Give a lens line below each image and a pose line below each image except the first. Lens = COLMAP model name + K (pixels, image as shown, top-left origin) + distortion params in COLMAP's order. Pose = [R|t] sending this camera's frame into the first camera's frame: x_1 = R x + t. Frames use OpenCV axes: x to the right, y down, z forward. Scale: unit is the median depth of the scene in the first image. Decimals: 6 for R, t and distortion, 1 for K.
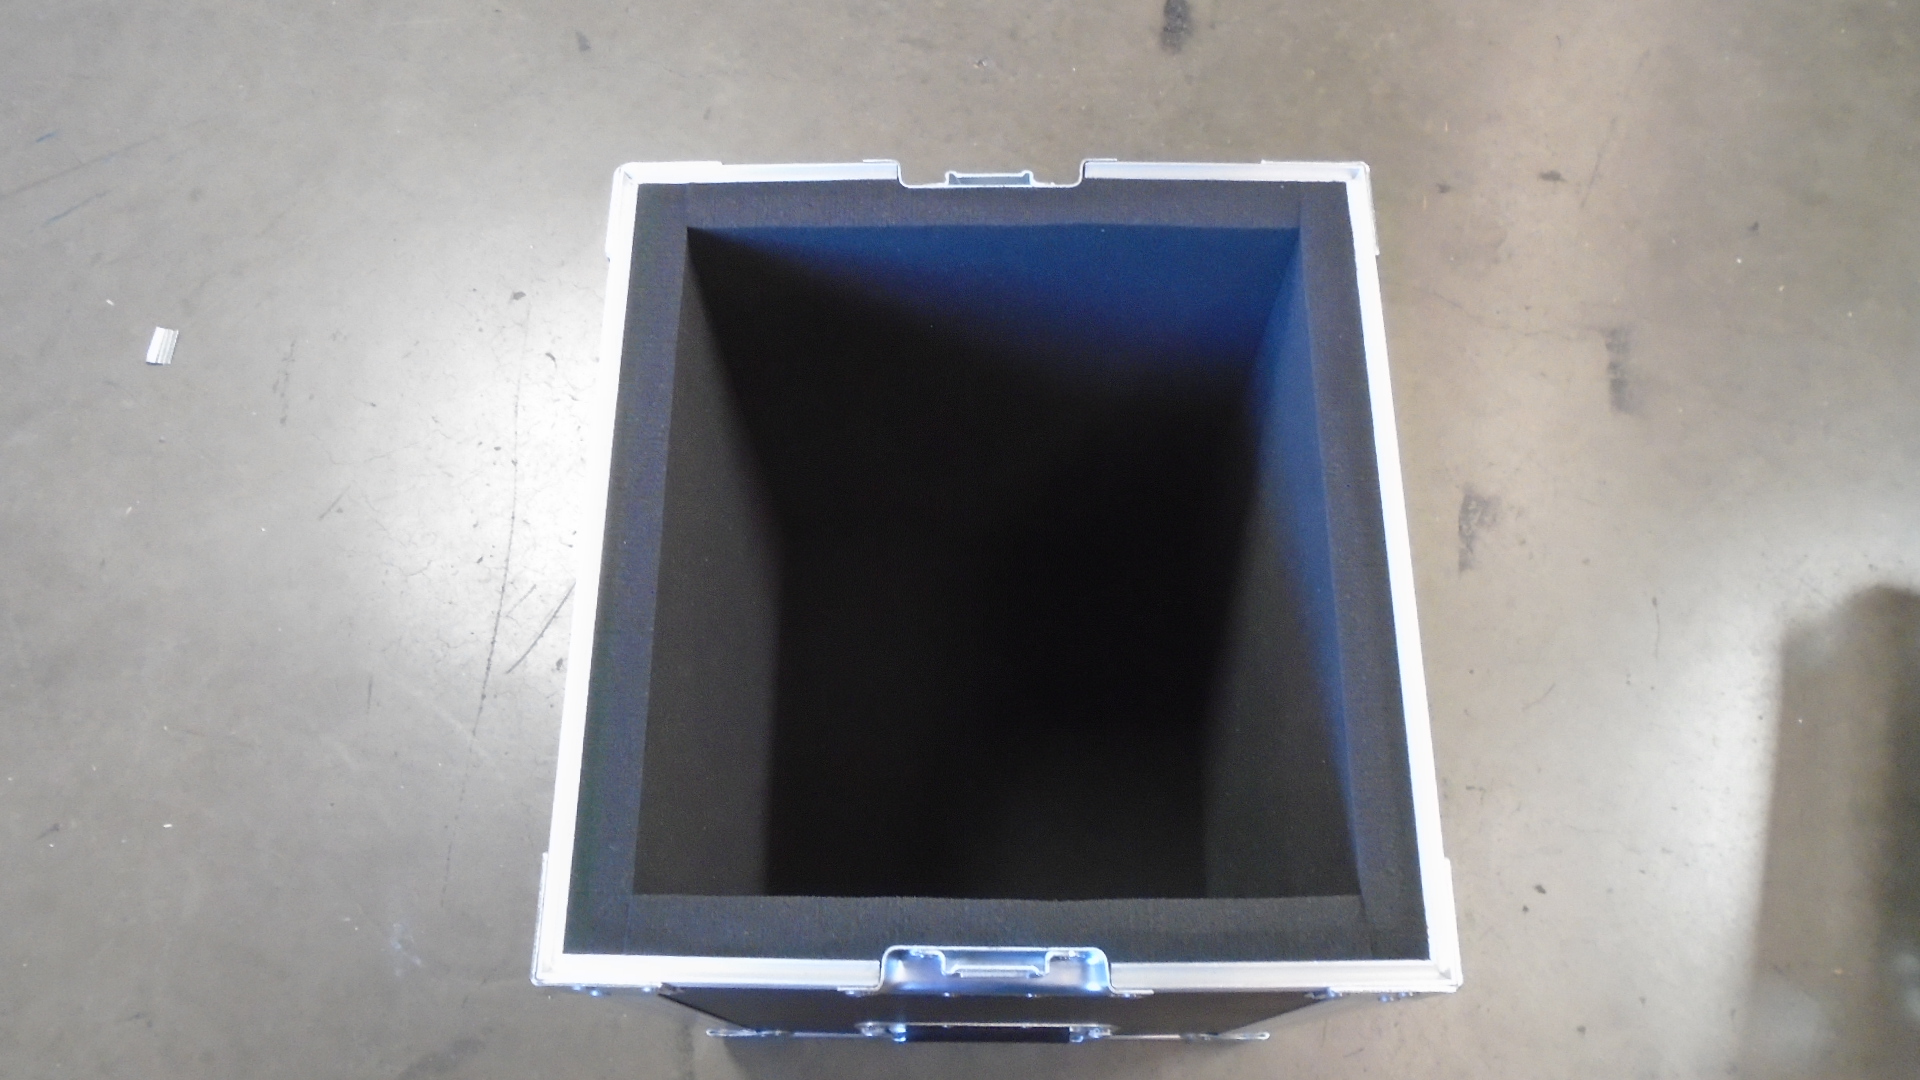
lens RADIAL K [[1443.6, 0, 973.3], [0, 1443.6, 549.4], [0, 0, 1]] dist [-0.009151, 0.009745]
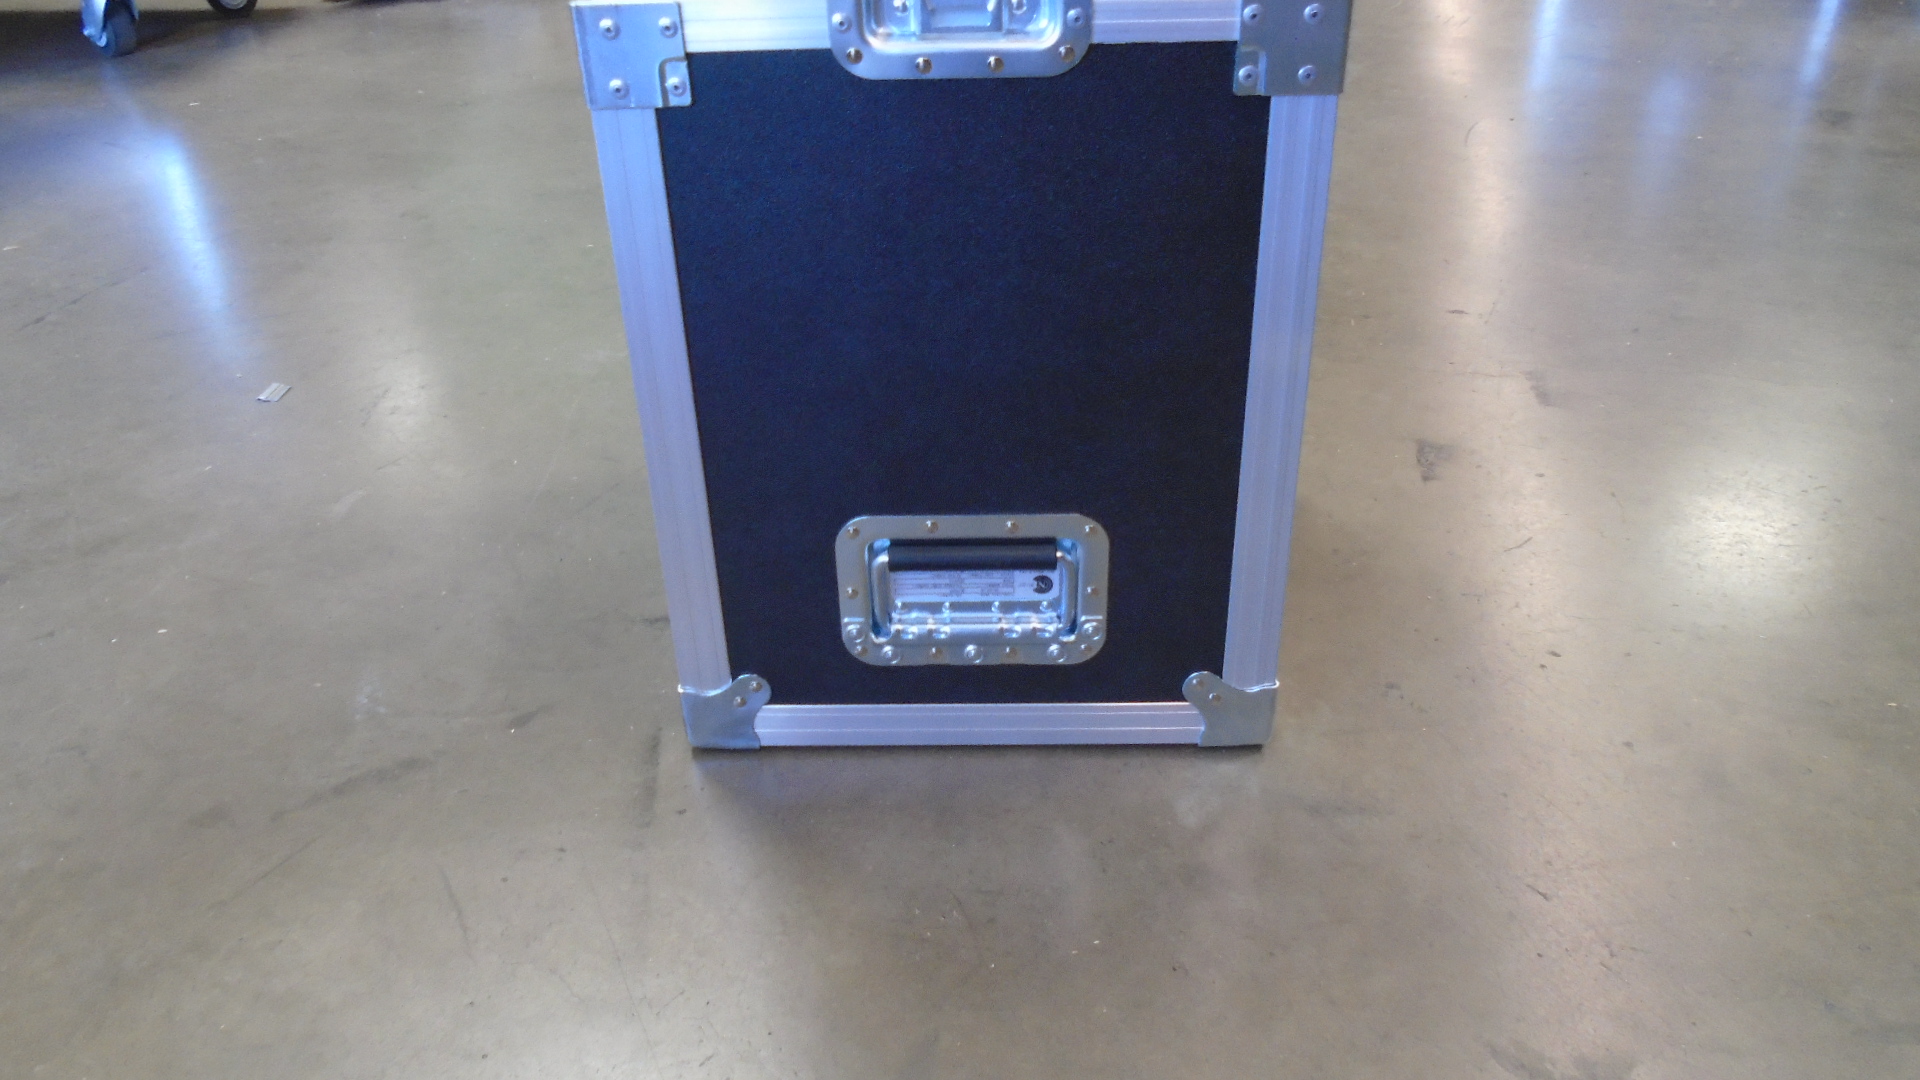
lens RADIAL K [[1443.6, 0, 973.3], [0, 1443.6, 549.4], [0, 0, 1]] dist [-0.009151, 0.009745]
pose [[0.999778, -0.010184, -0.018465, 0.023743], [-0.002821, 0.803168, -0.595745, 0.756199], [0.020898, 0.595665, 0.802961, 0.177355]]
